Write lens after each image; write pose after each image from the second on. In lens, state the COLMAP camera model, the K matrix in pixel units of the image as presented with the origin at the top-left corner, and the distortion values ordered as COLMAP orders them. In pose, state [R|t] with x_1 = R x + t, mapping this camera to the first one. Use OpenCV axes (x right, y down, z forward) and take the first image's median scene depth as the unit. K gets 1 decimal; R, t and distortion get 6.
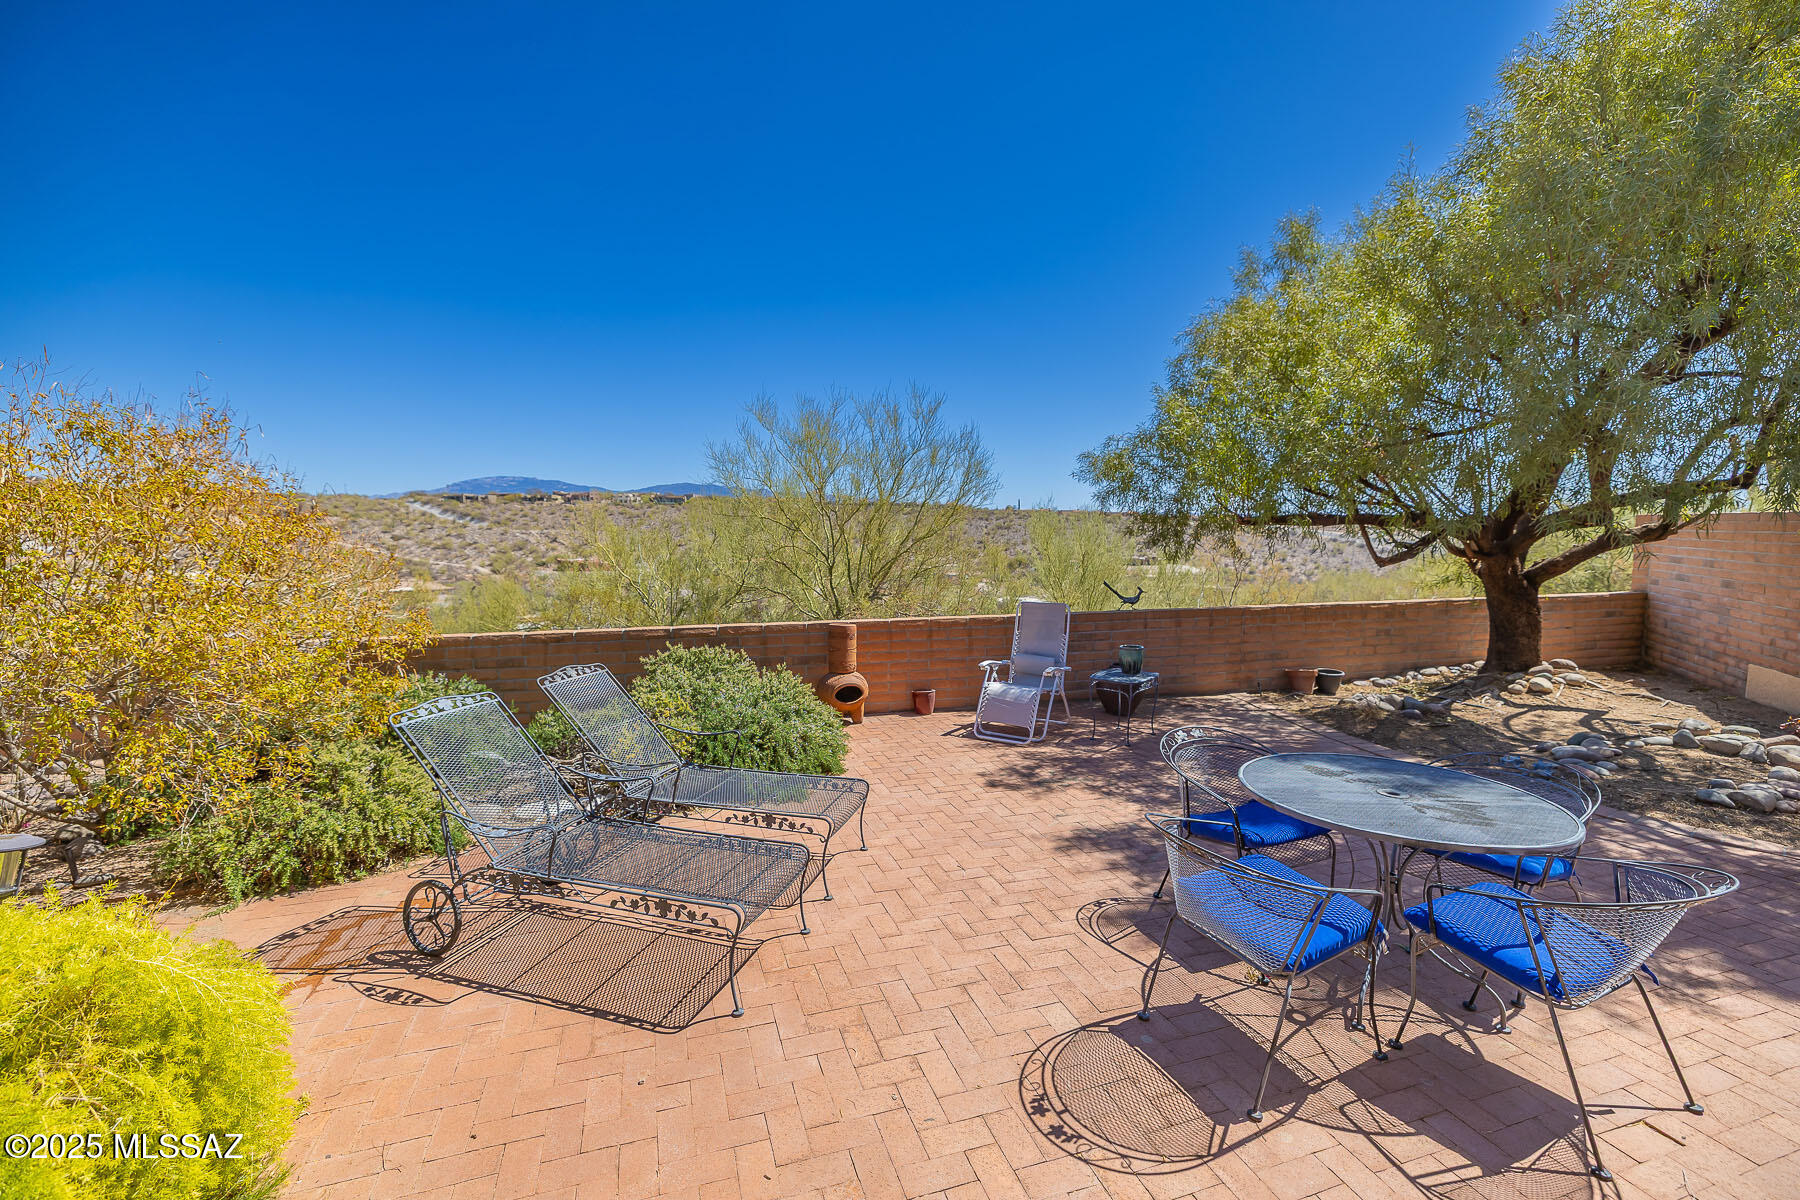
lens RADIAL K [[803.4, 0, 899.0], [0, 803.4, 607.4], [0, 0, 1]] dist [-0.001252, -0.001301]
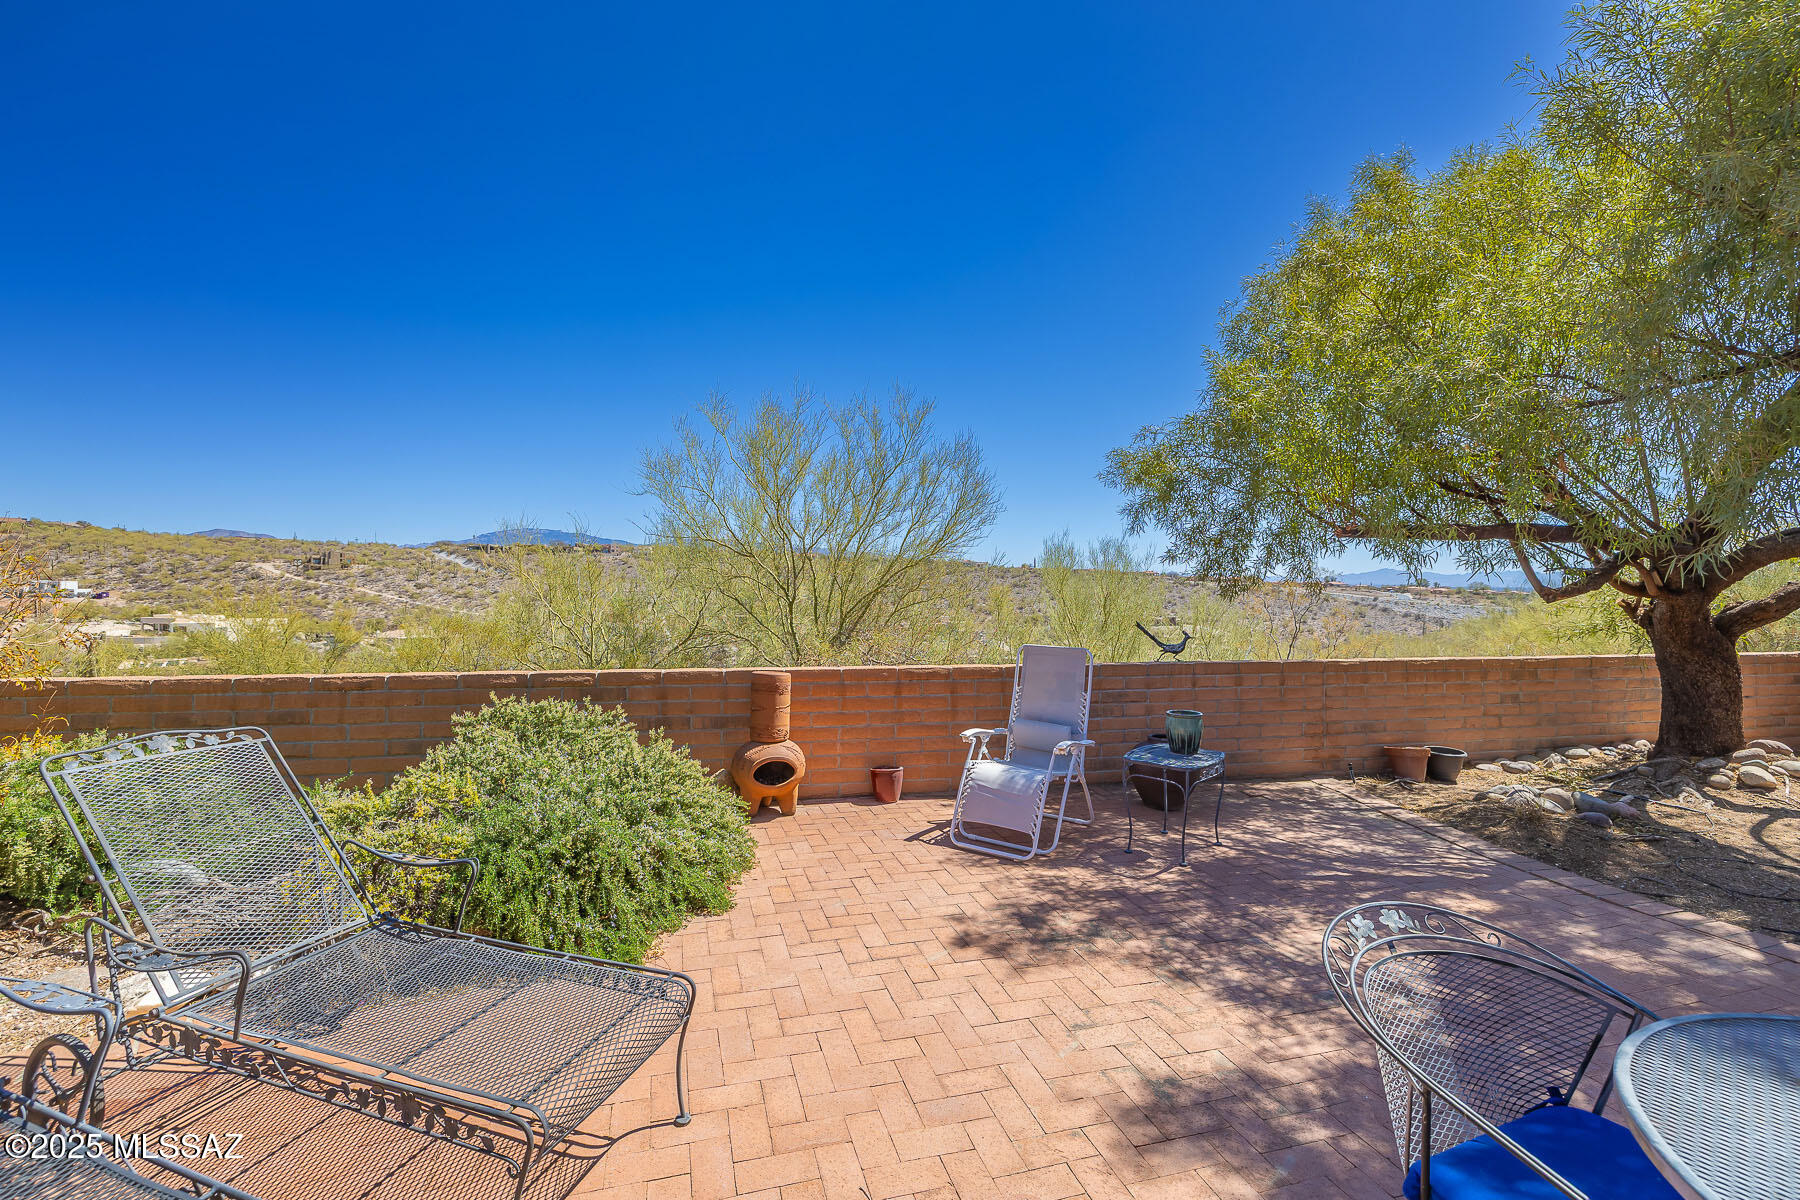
lens RADIAL K [[765.5, 0, 903.3], [0, 765.5, 598.3], [0, 0, 1]] dist [-0.003150, 0.000725]
pose [[0.999555, 0.015898, -0.025230, 0.058205], [-0.018046, 0.996019, -0.087300, 0.011691], [0.023742, 0.087717, 0.995862, 0.298553]]
